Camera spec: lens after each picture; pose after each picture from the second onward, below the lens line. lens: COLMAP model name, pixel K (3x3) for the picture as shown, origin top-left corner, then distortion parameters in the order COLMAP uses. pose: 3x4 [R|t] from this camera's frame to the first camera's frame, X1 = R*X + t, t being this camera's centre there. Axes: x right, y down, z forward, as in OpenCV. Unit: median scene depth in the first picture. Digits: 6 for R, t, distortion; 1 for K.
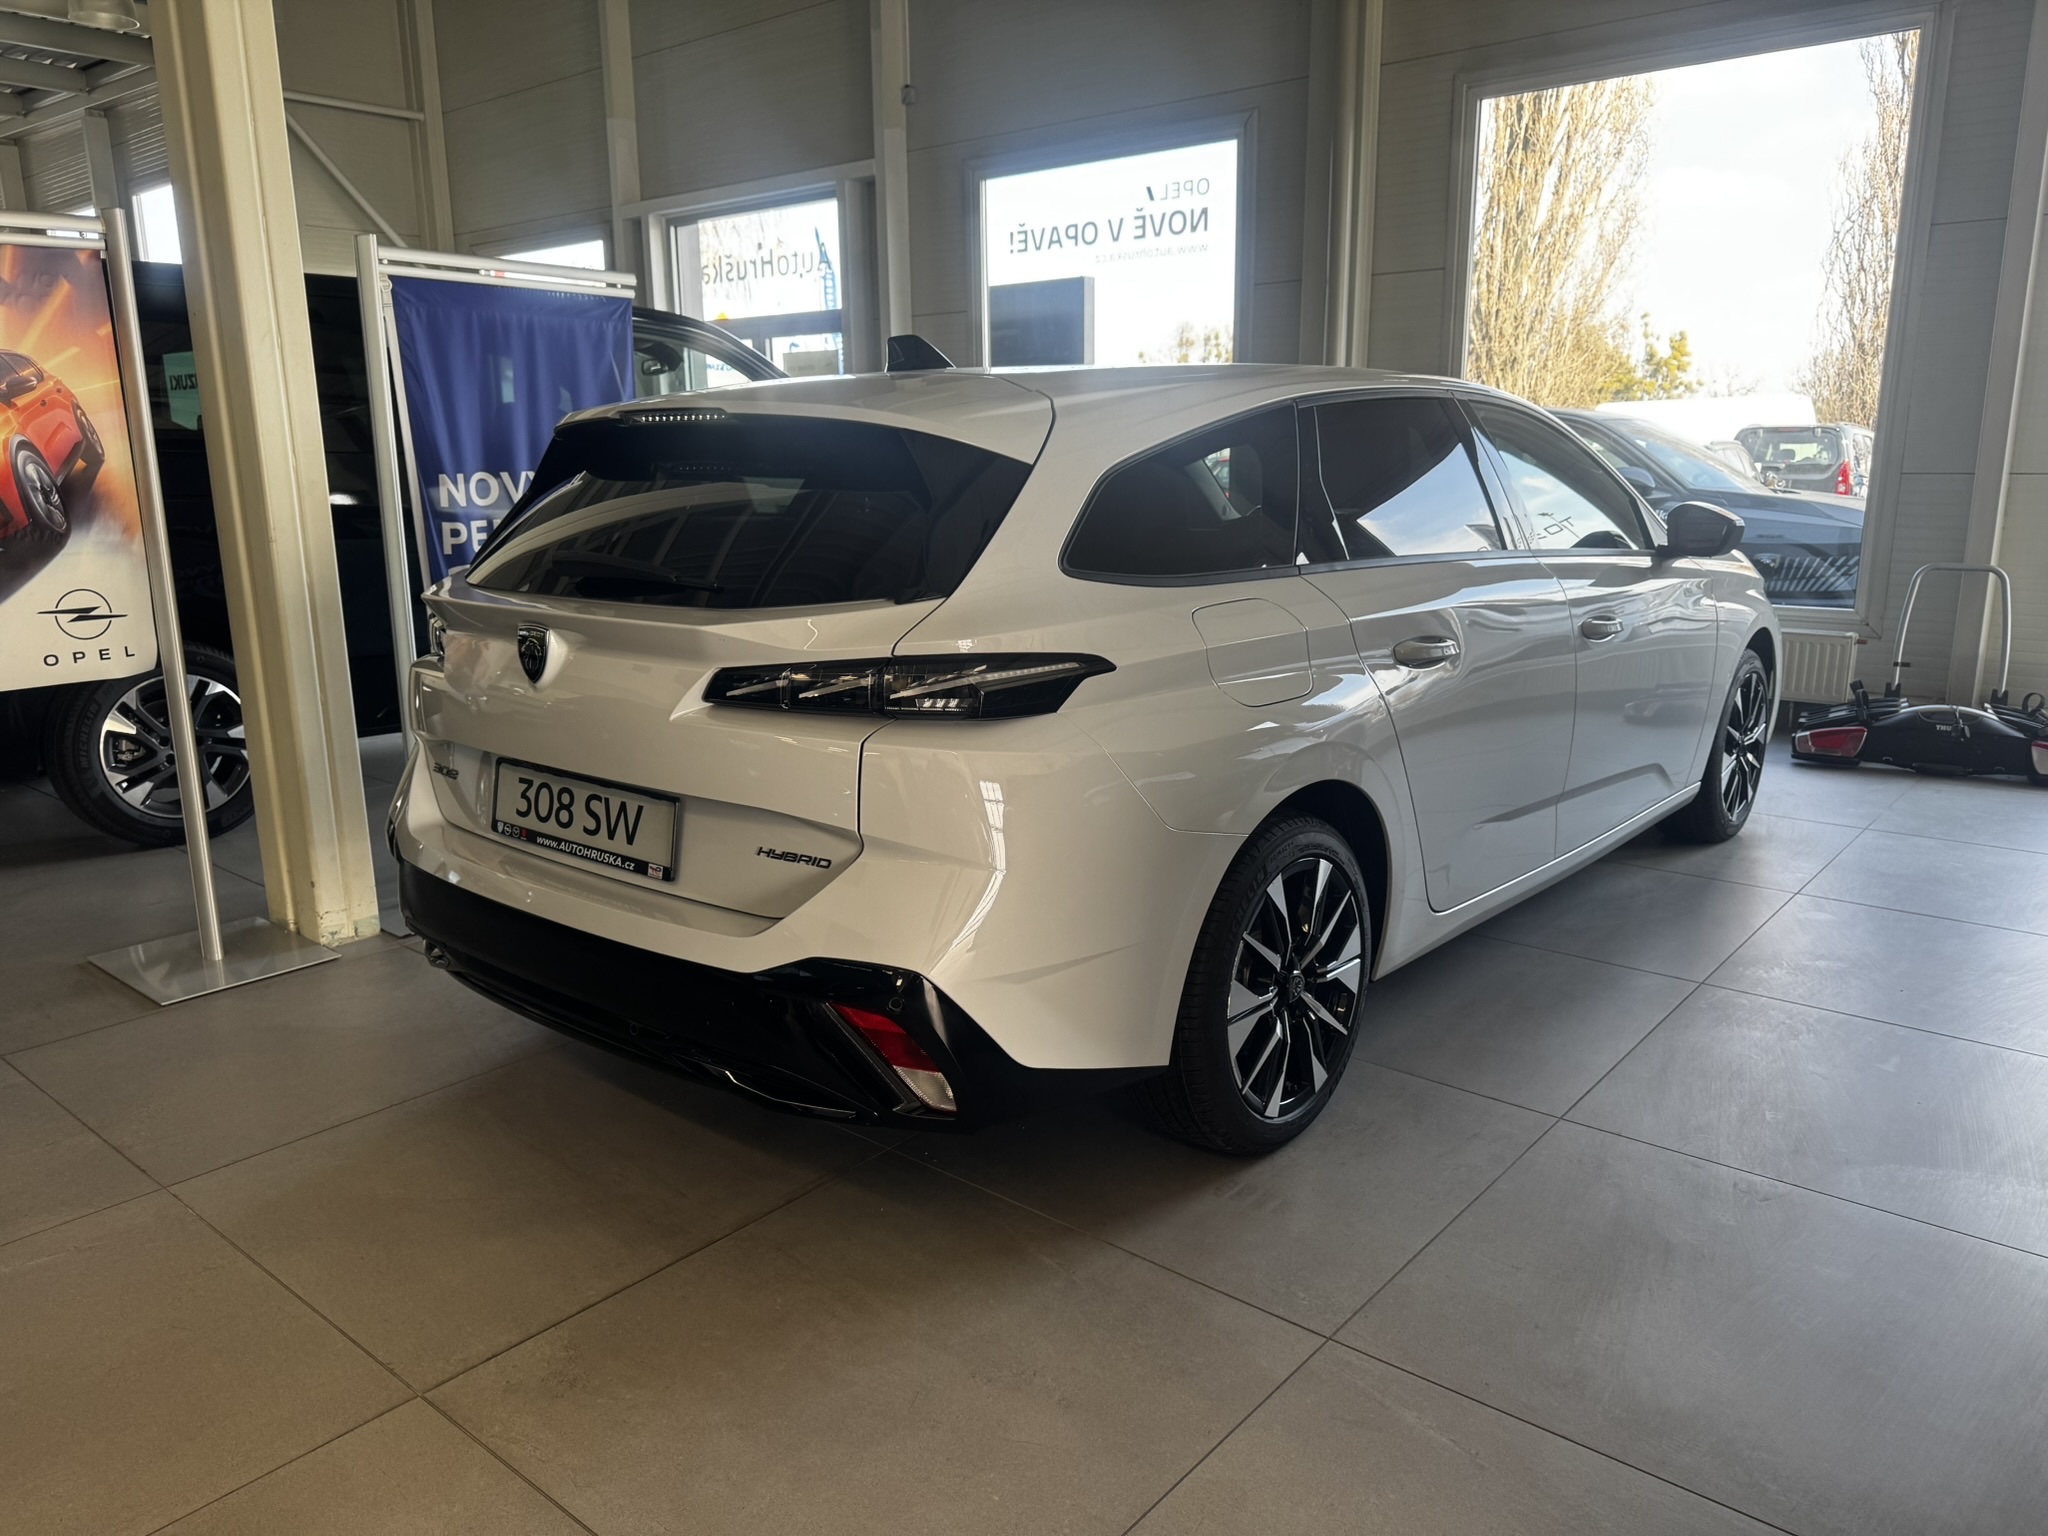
lens RADIAL K [[1434.7, 0, 1024.0], [0, 1434.7, 768.0], [0, 0, 1]] dist [-0.000163, -0.000178]
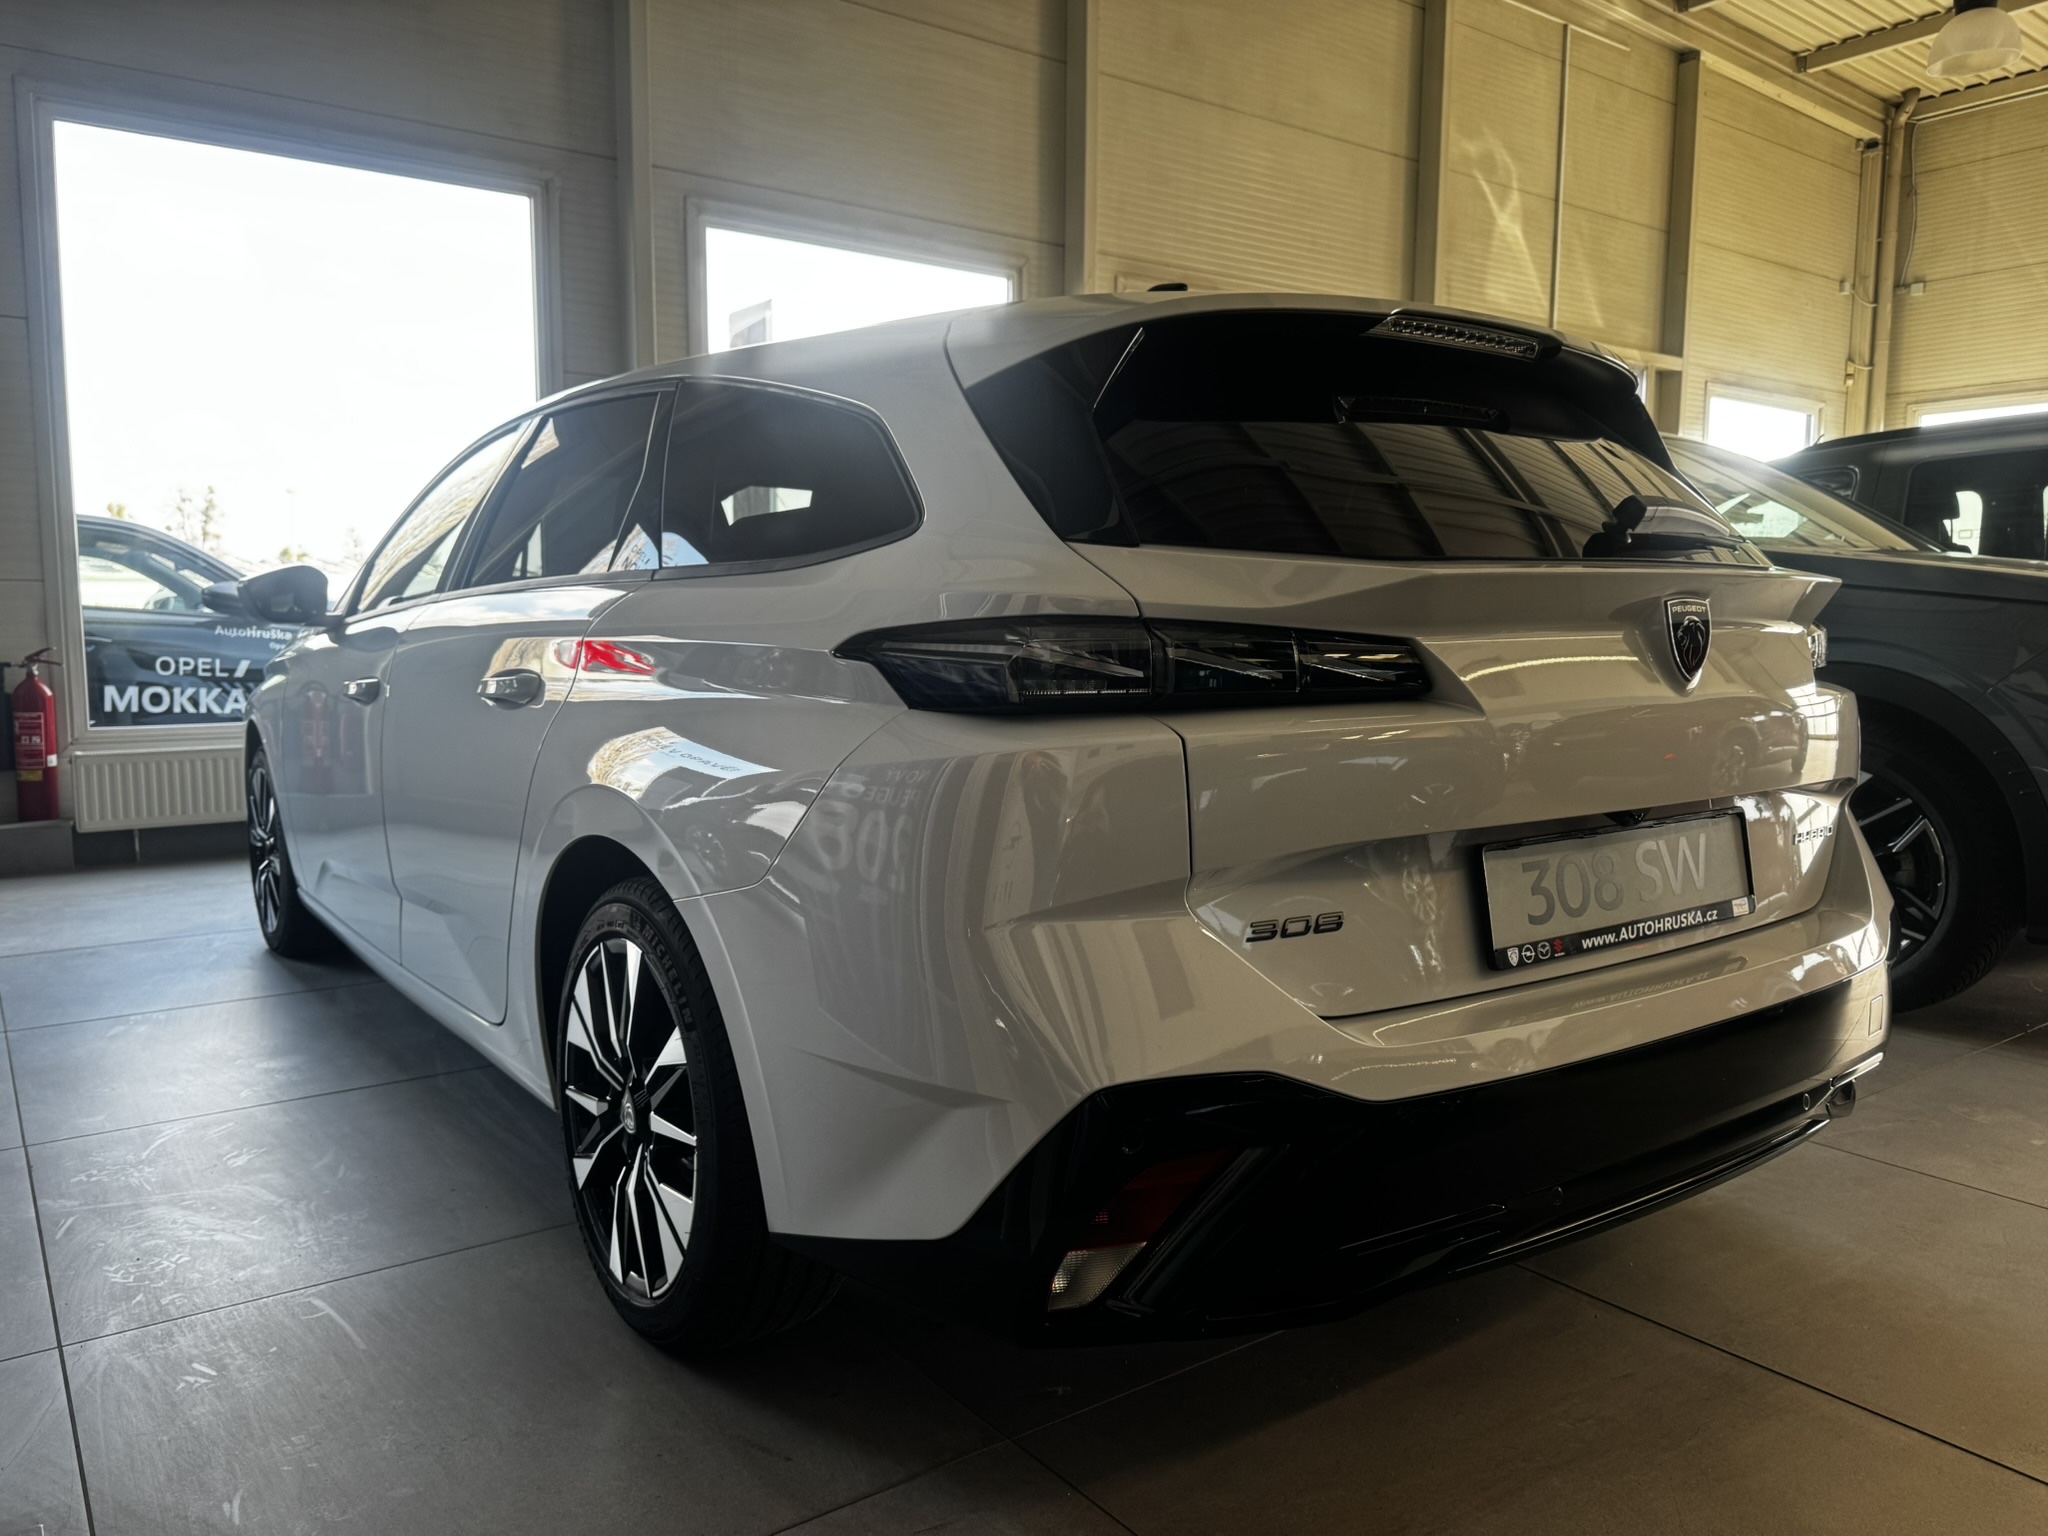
lens RADIAL K [[1434.7, 0, 1024.0], [0, 1434.7, 768.0], [0, 0, 1]] dist [-0.000163, -0.000178]
pose [[0.233698, -0.081037, 0.968926, -1.010481], [0.195189, 0.980145, 0.034898, -0.098393], [-0.952516, 0.180968, 0.244875, 1.065068]]
